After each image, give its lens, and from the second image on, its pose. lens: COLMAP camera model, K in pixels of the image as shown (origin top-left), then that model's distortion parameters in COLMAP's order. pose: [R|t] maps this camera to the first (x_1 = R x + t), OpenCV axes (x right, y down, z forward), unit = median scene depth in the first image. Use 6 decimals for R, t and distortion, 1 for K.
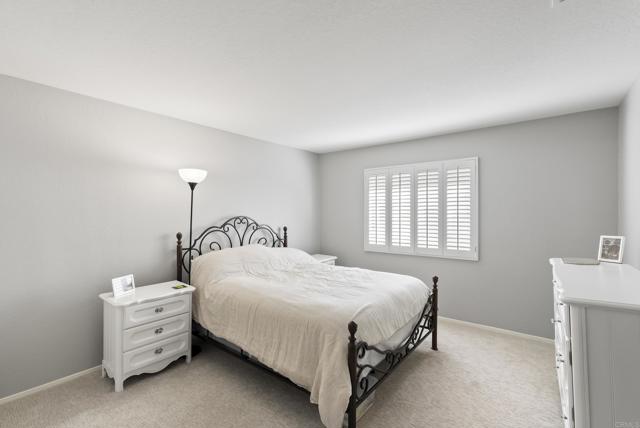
lens RADIAL K [[294.7, 0, 321.1], [0, 294.7, 211.1], [0, 0, 1]] dist [-0.003091, -0.000498]
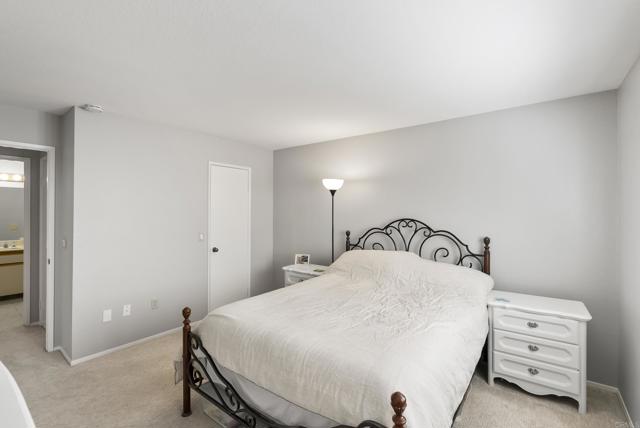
lens RADIAL K [[286.8, 0, 322.4], [0, 286.8, 211.1], [0, 0, 1]] dist [-0.027901, -0.000127]
pose [[0.021089, -0.006971, -0.999753, 0.592316], [-0.001947, 0.999974, -0.007014, 0.000437], [0.999776, 0.002094, 0.021075, 0.721757]]
